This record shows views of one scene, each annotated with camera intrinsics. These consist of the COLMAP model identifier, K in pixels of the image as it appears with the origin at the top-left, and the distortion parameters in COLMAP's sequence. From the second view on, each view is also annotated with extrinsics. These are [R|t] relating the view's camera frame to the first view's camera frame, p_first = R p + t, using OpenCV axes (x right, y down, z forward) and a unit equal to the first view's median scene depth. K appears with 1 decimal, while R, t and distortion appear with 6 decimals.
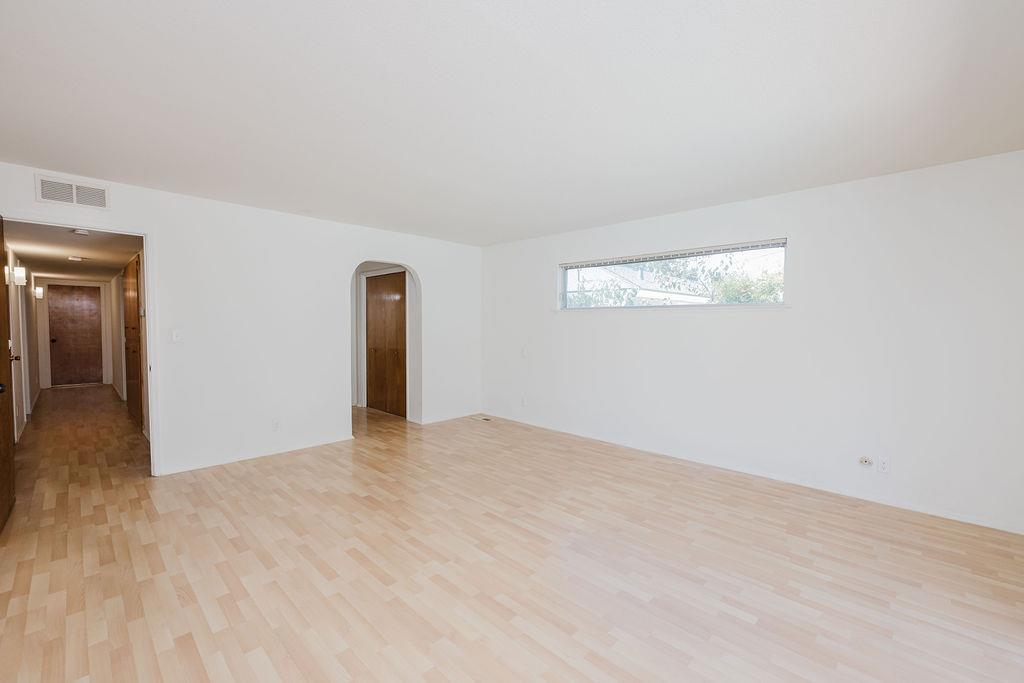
lens RADIAL K [[424.0, 0, 508.1], [0, 424.0, 342.6], [0, 0, 1]] dist [-0.000622, 0.000218]
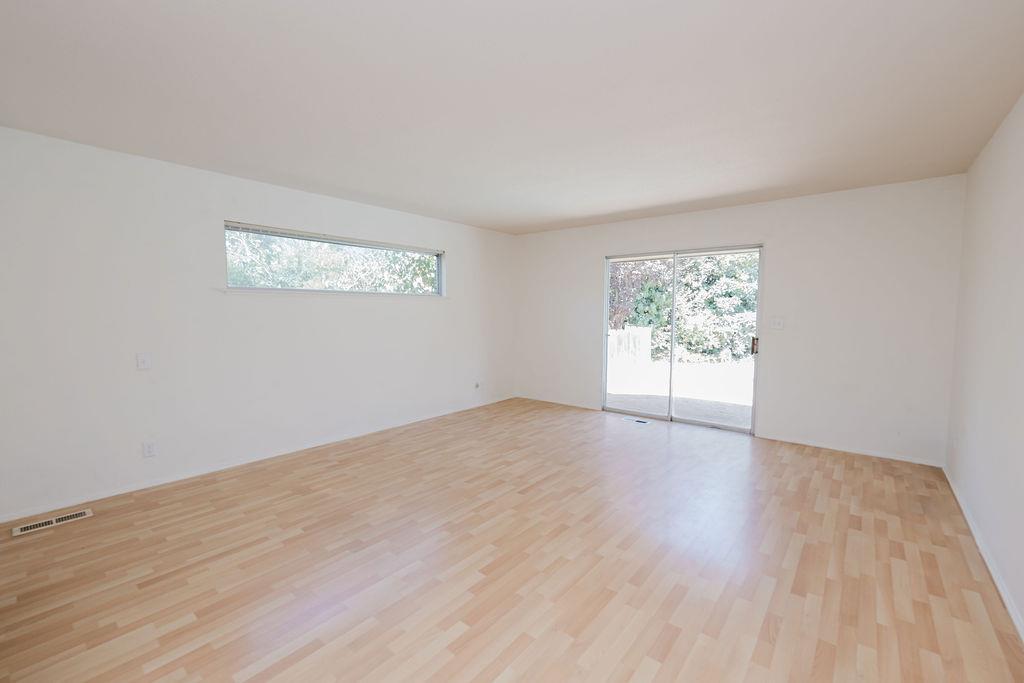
lens RADIAL K [[424.0, 0, 508.1], [0, 424.0, 342.6], [0, 0, 1]] dist [-0.000622, 0.000218]
pose [[-0.065819, -0.081501, 0.994498, -0.863431], [0.043066, 0.995498, 0.084433, -0.046407], [-0.996902, 0.048386, -0.062013, 0.875730]]
